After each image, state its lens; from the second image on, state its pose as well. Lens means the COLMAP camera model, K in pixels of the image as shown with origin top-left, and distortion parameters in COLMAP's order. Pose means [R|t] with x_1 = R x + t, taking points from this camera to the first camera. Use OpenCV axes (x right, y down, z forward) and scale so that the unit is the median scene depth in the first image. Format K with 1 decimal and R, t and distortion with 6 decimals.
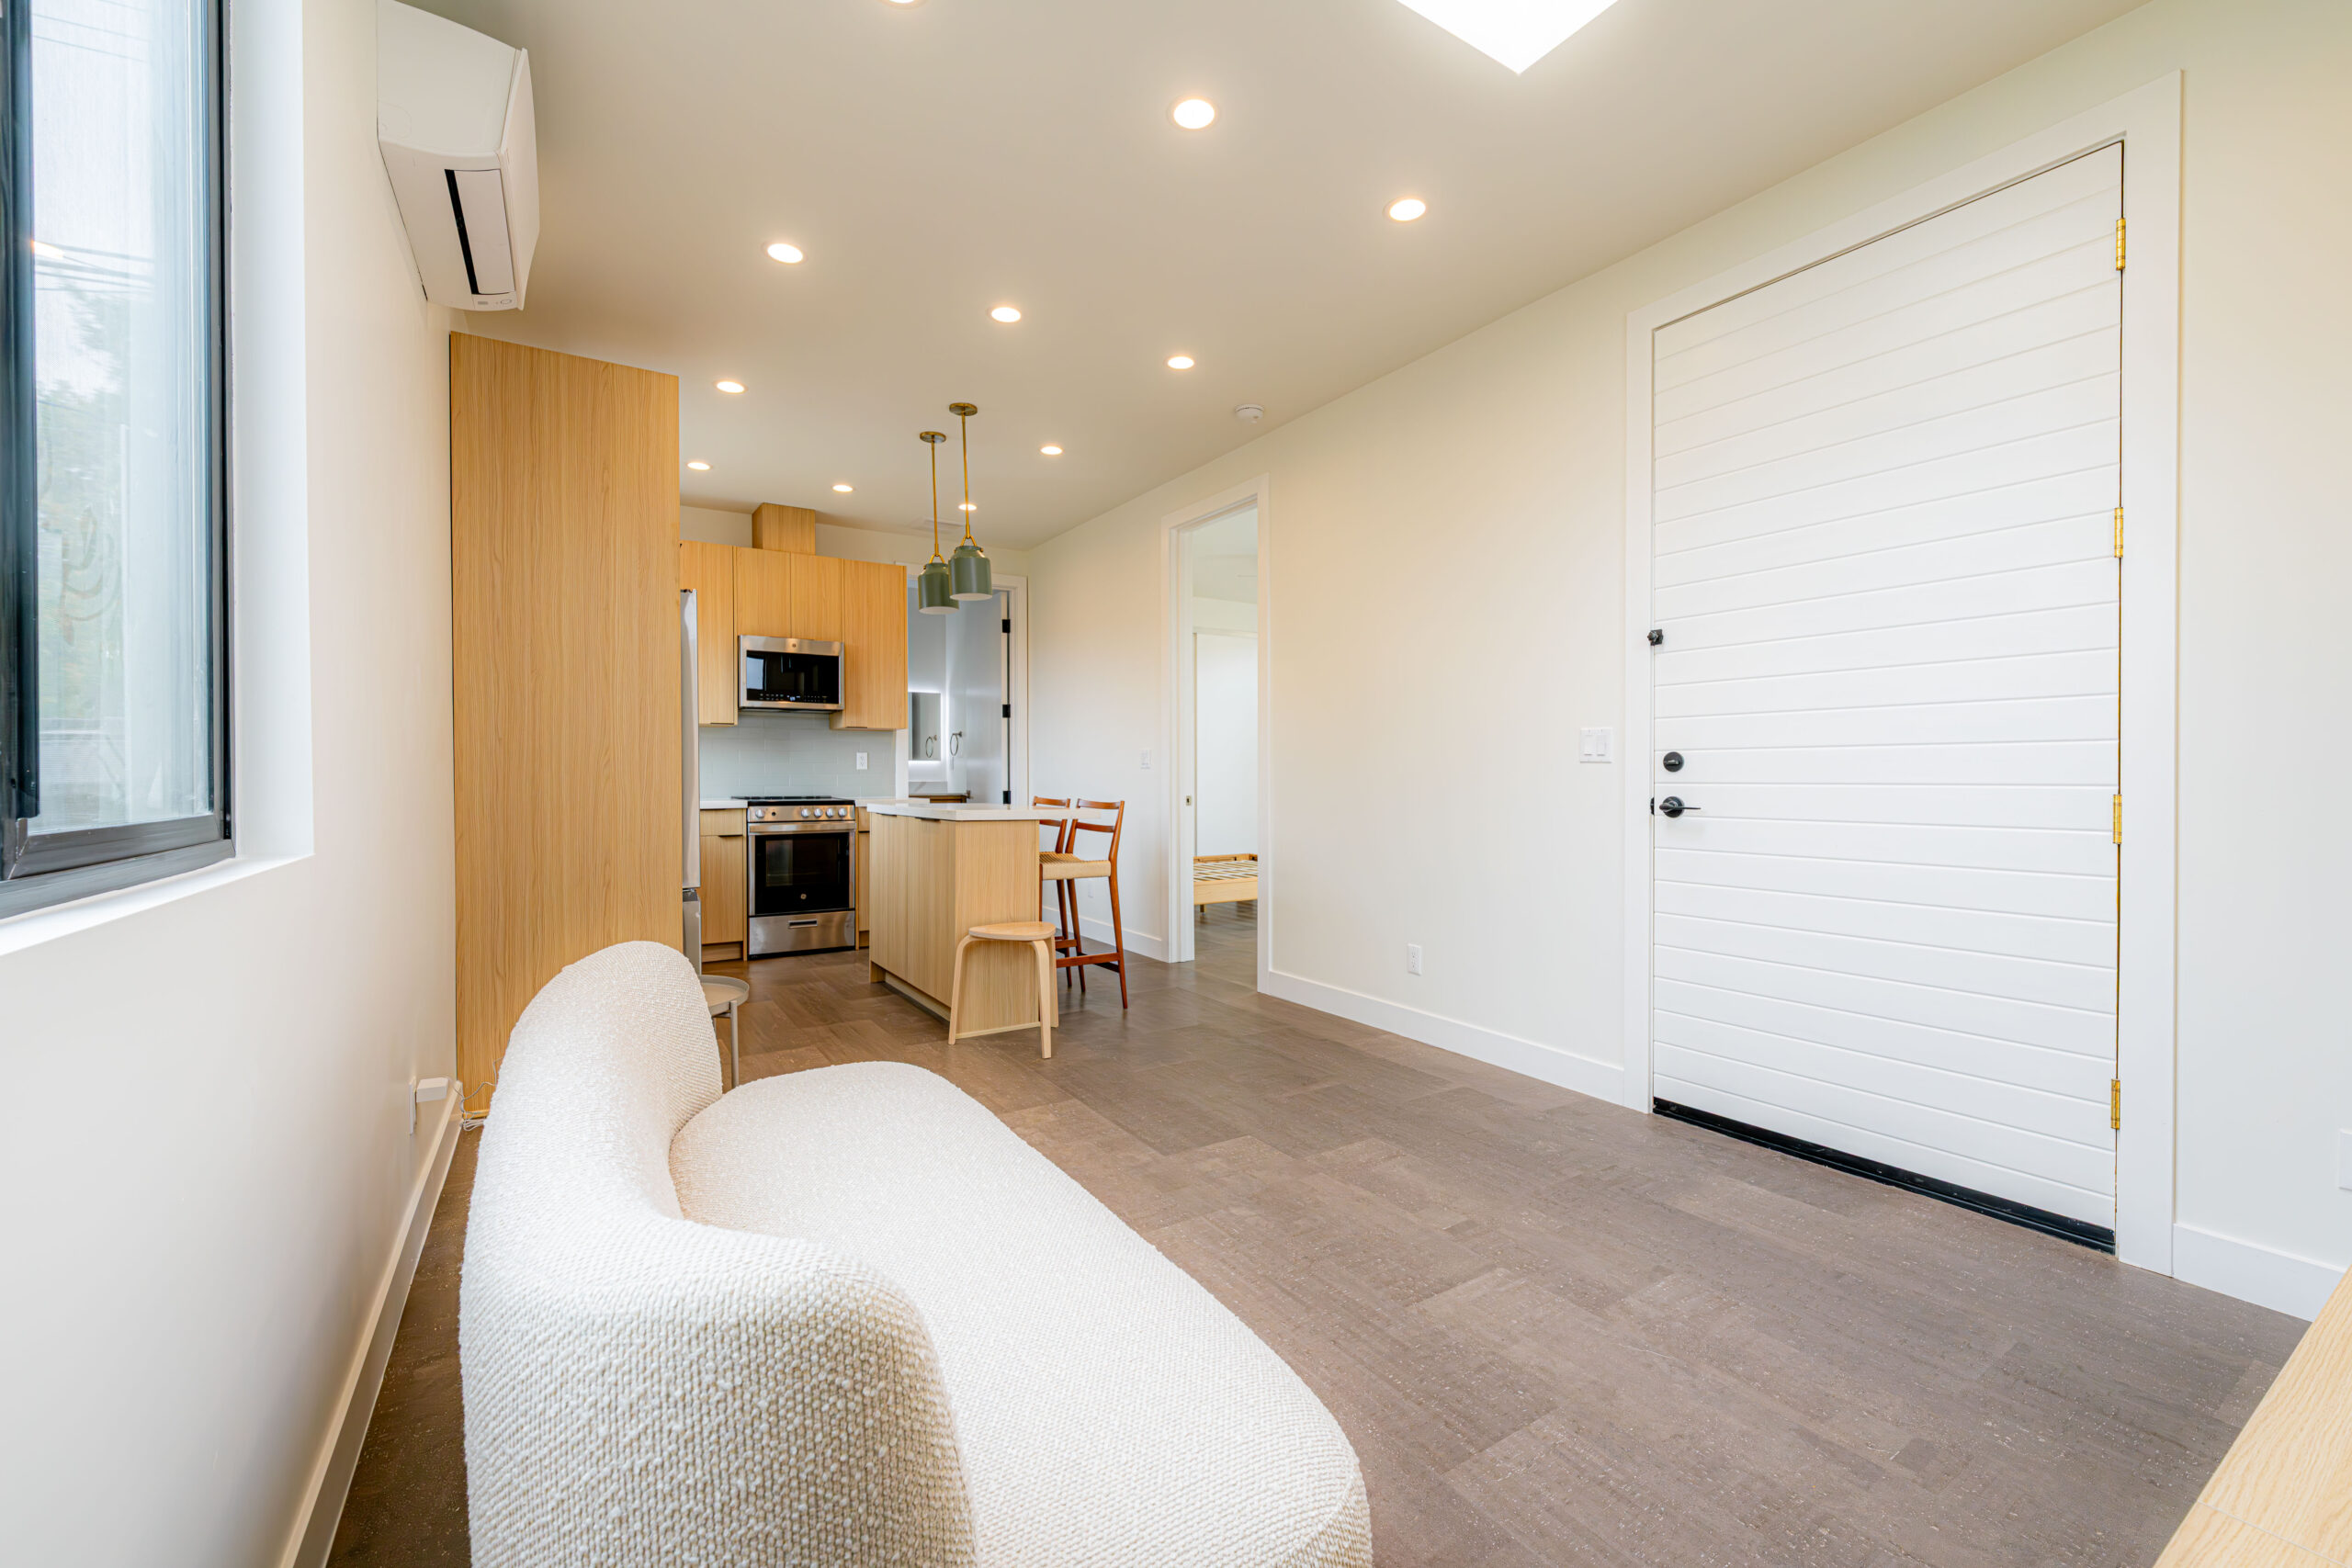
lens RADIAL K [[947.1, 0, 1176.0], [0, 947.1, 784.0], [0, 0, 1]] dist [-0.000249, -0.000042]
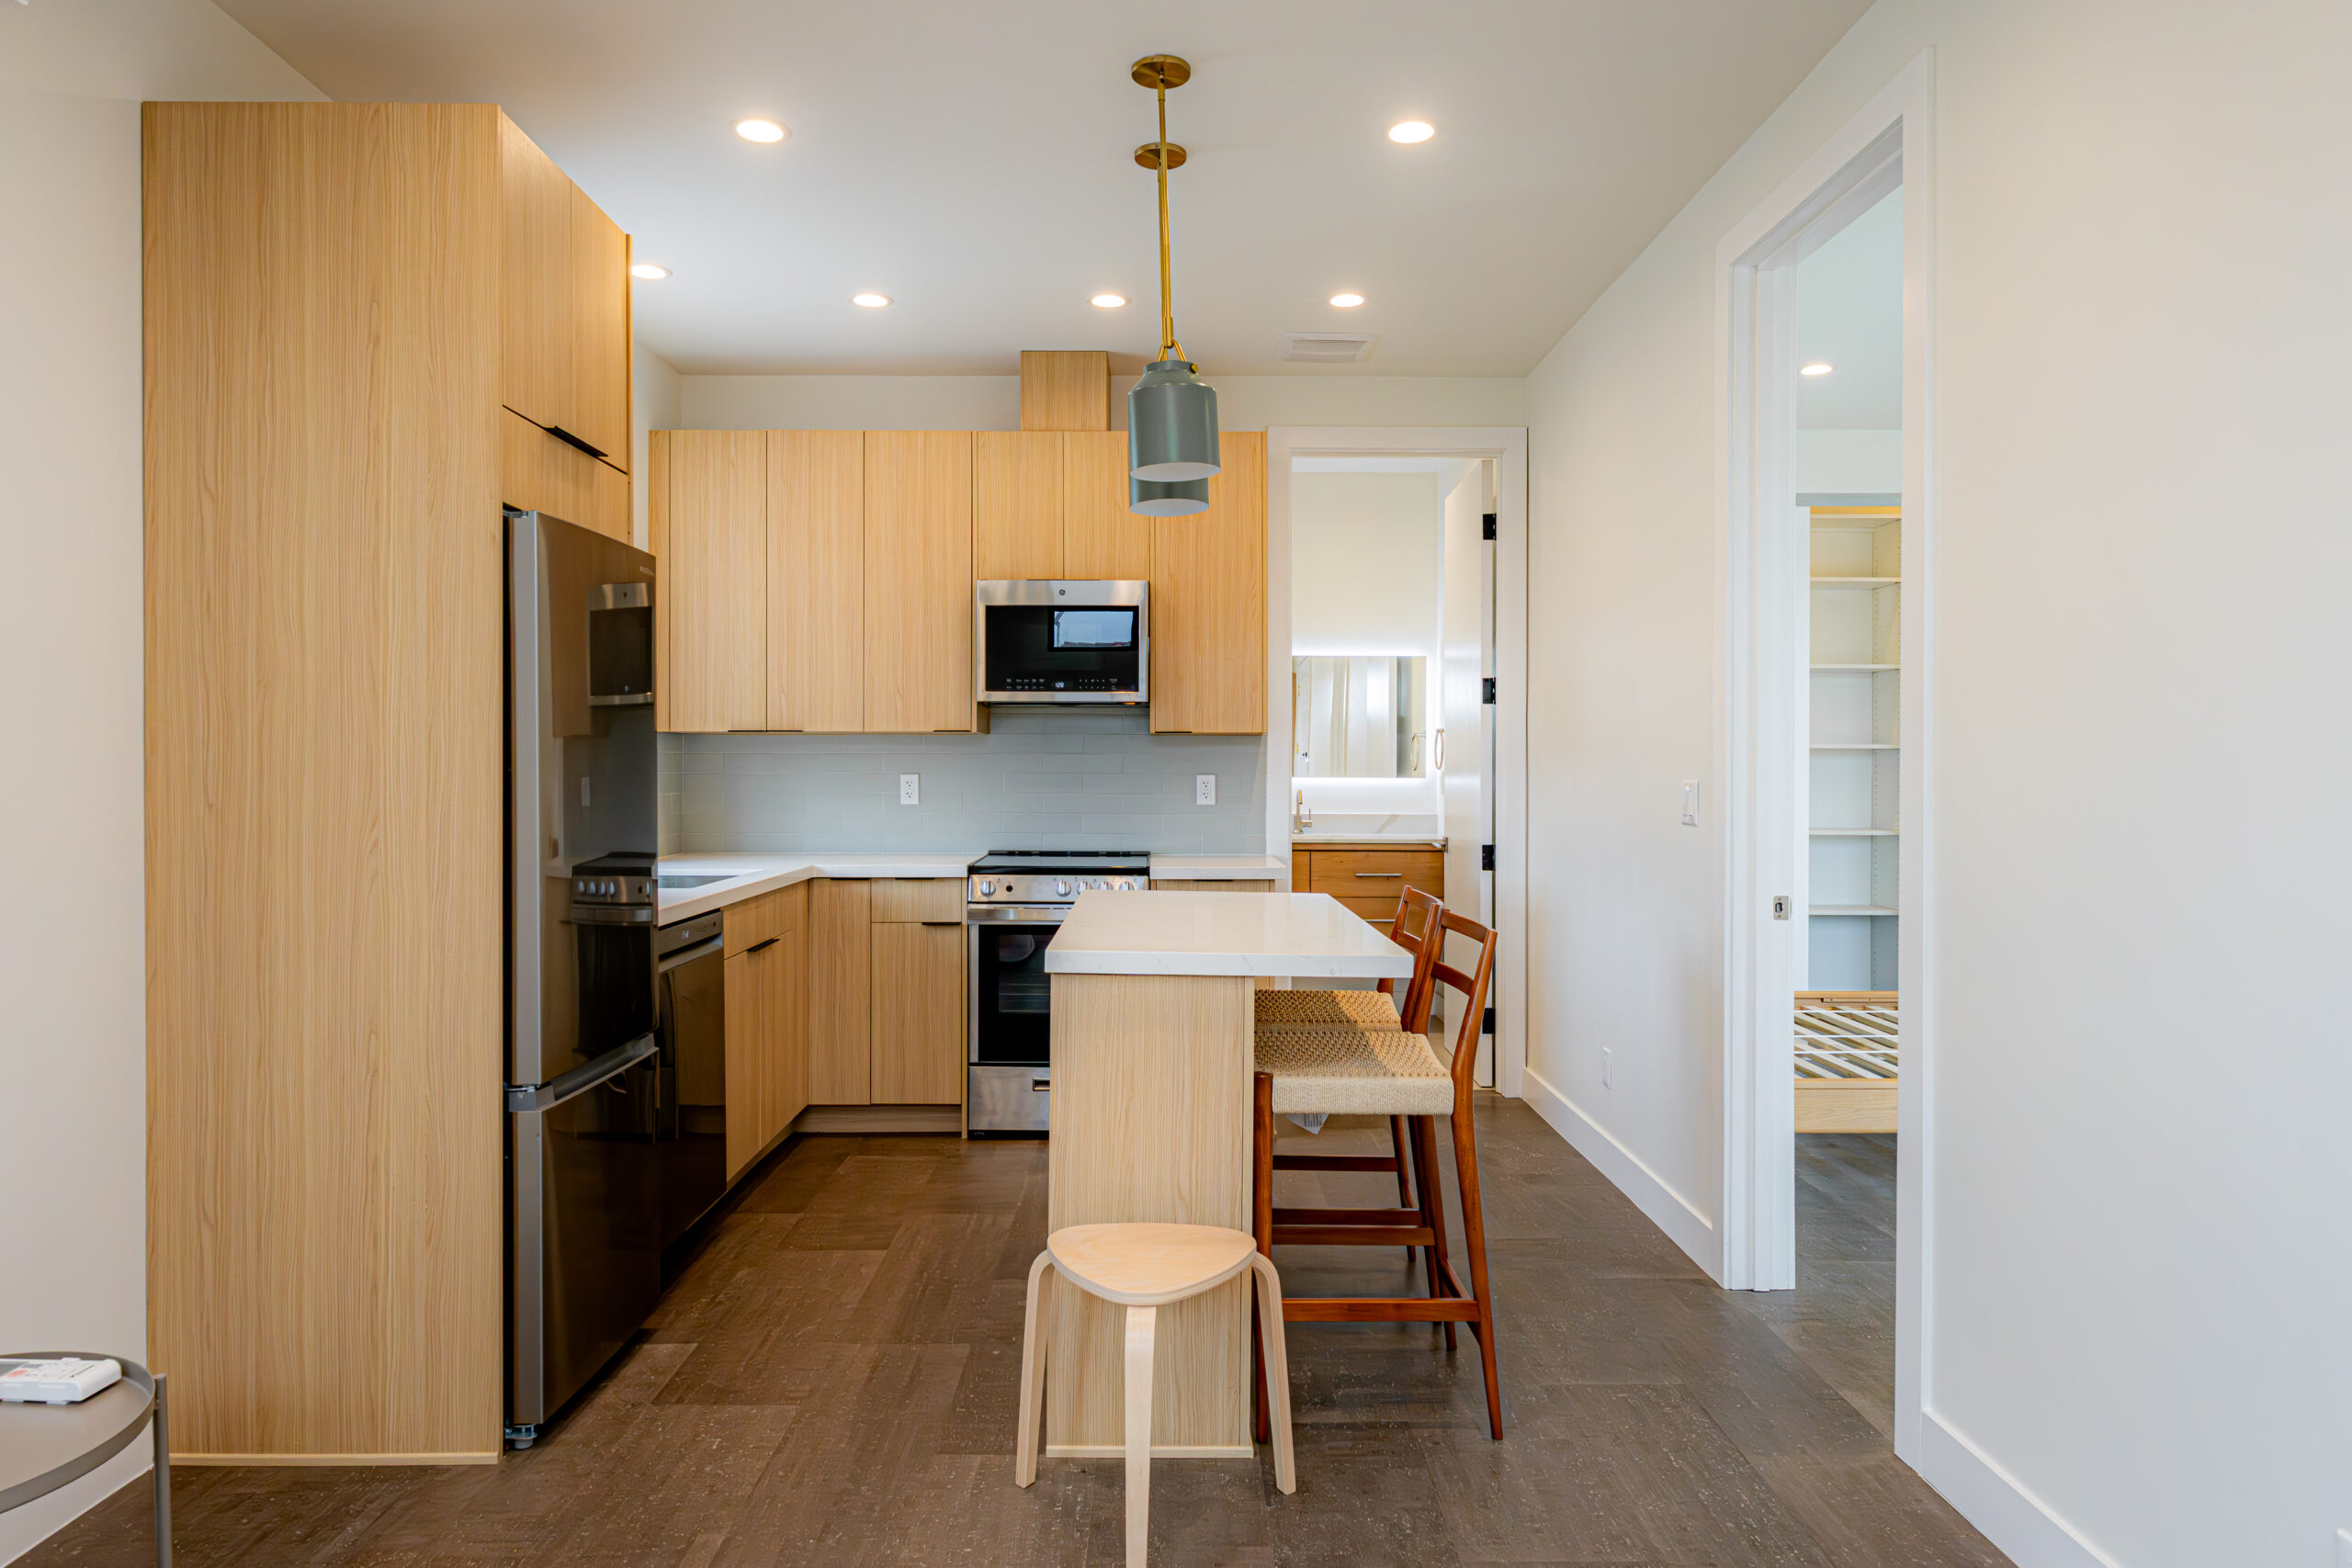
lens RADIAL K [[1434.3, 0, 1164.5], [0, 1434.3, 780.3], [0, 0, 1]] dist [0.000152, 0.000706]
pose [[0.842030, 0.009423, -0.539348, 0.123016], [-0.009399, 0.999952, 0.002797, -0.037250], [0.539349, 0.002714, 0.842078, 0.312023]]
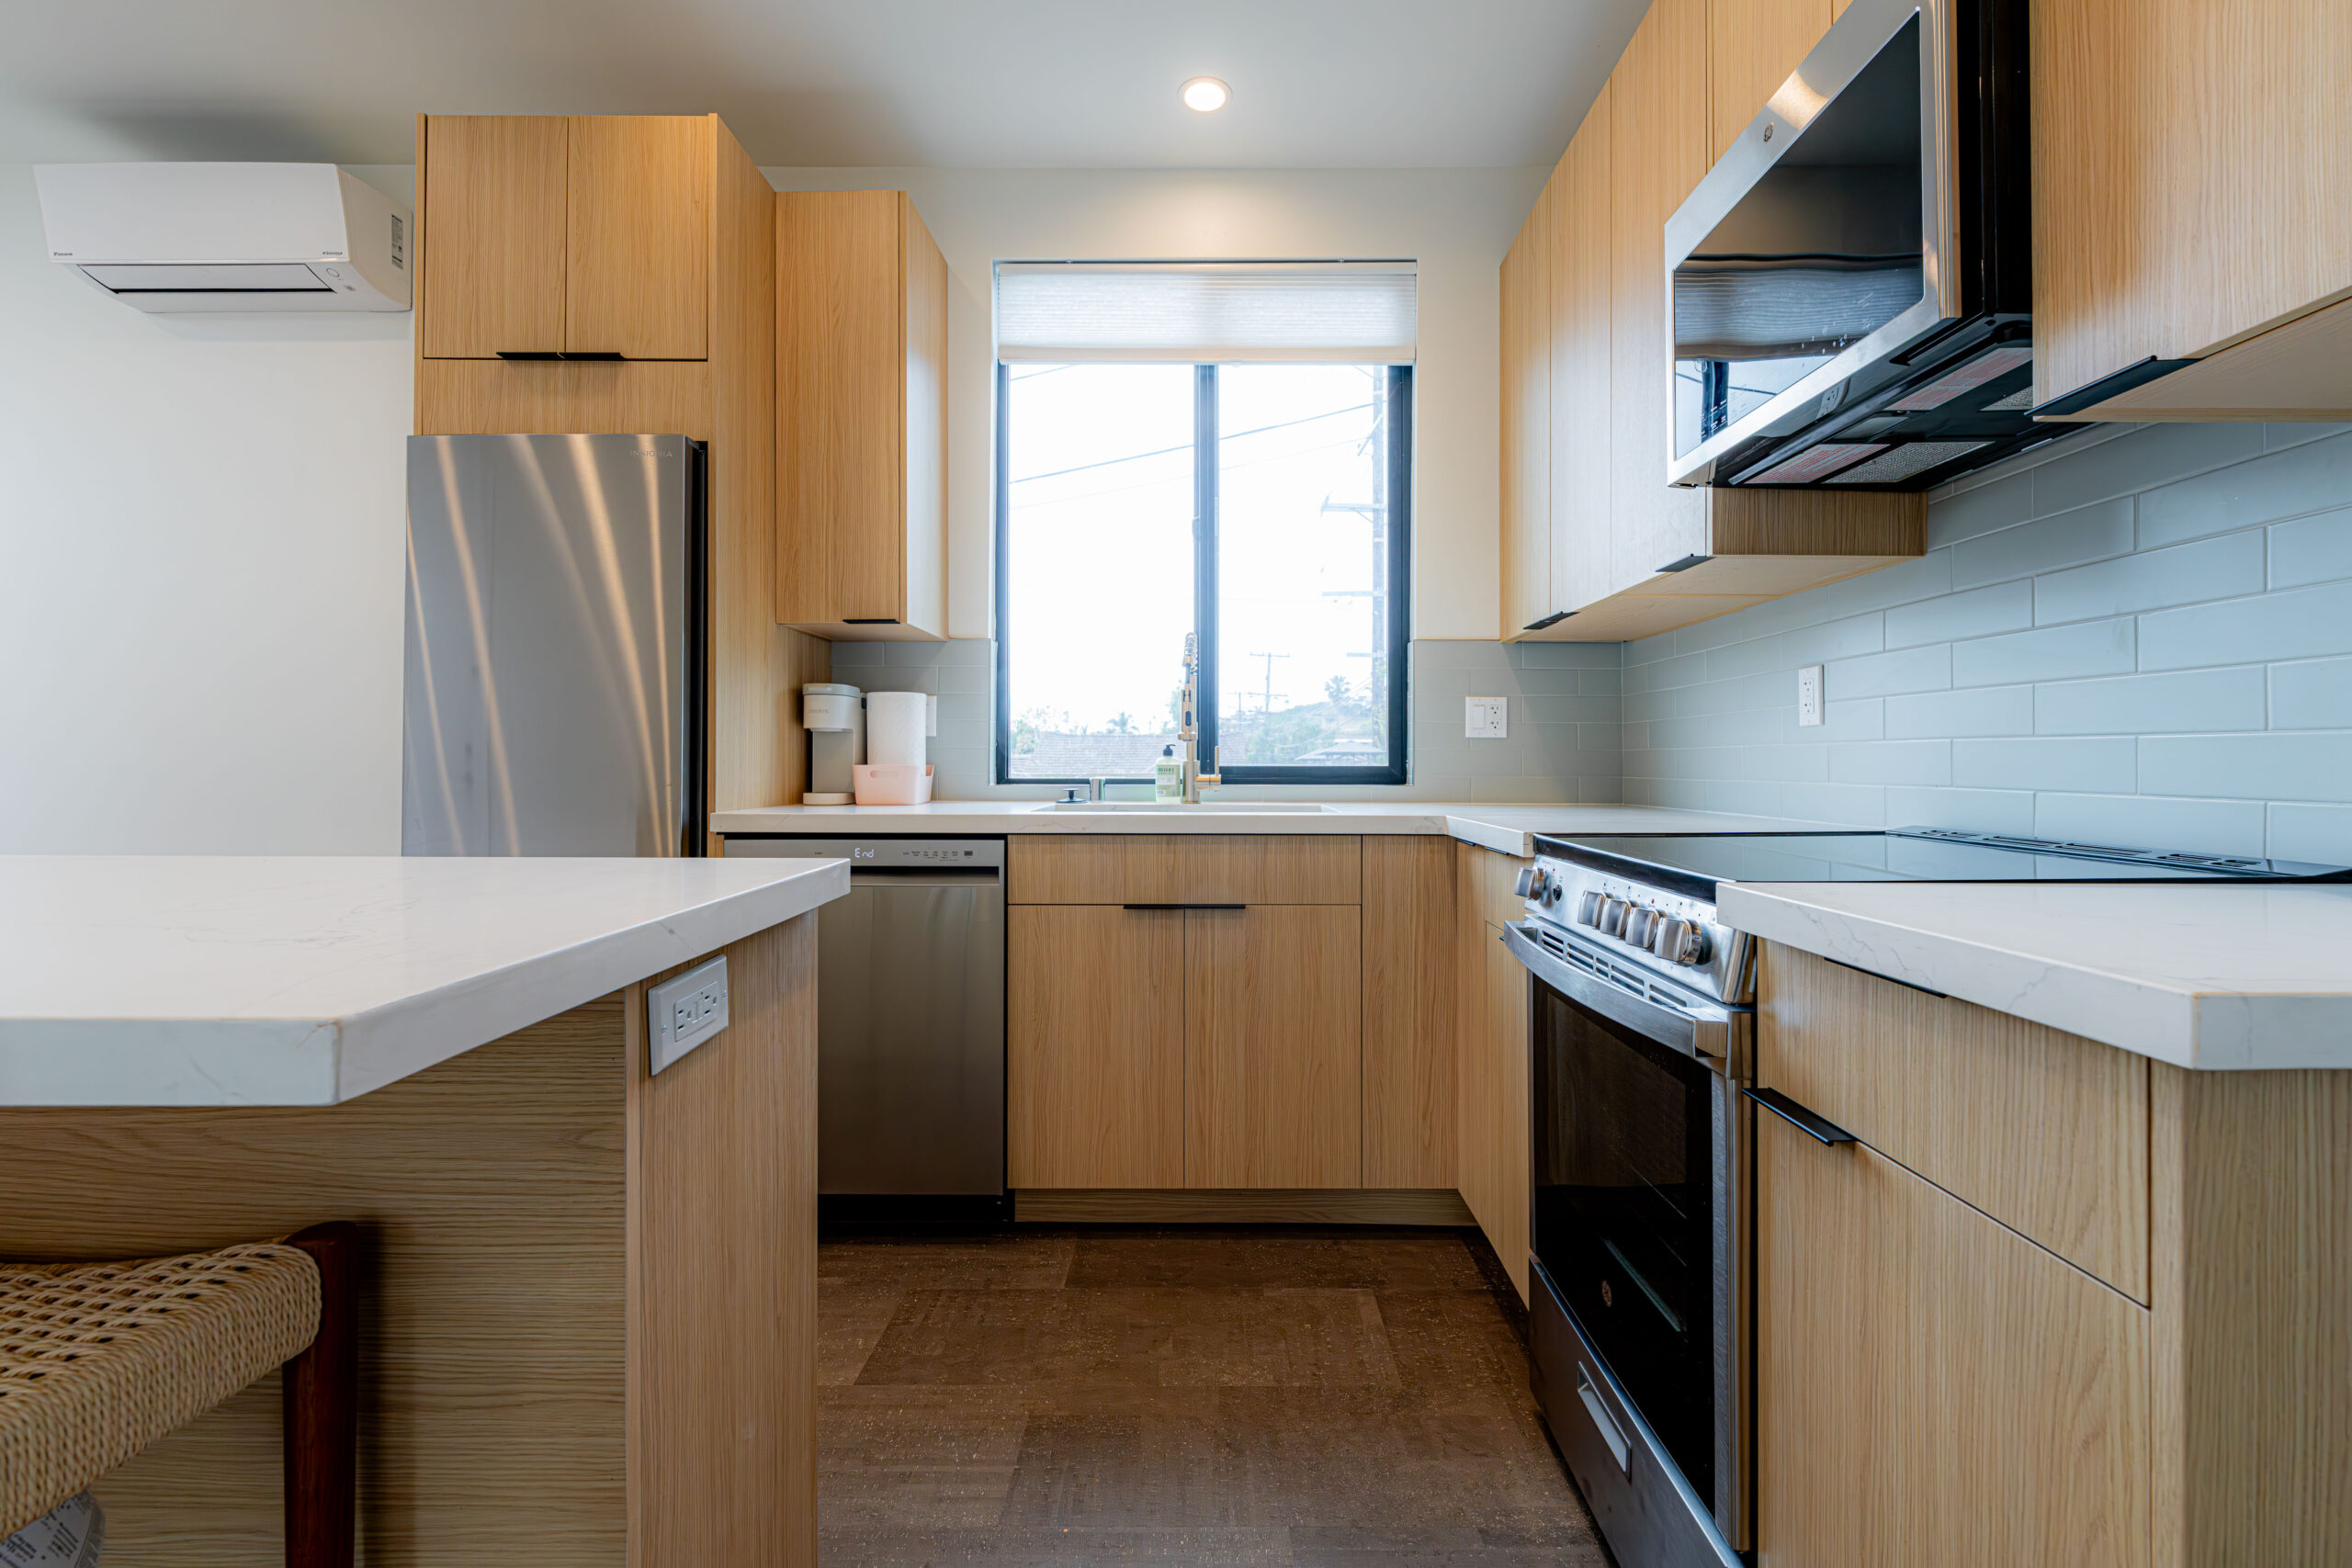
lens RADIAL K [[947.7, 0, 1181.8], [0, 947.7, 757.5], [0, 0, 1]] dist [0.000260, -0.000019]
pose [[-0.533572, -0.001615, -0.845753, -0.156222], [-0.009056, 0.999952, 0.003804, -0.005029], [0.845706, 0.009689, -0.533561, 1.036470]]
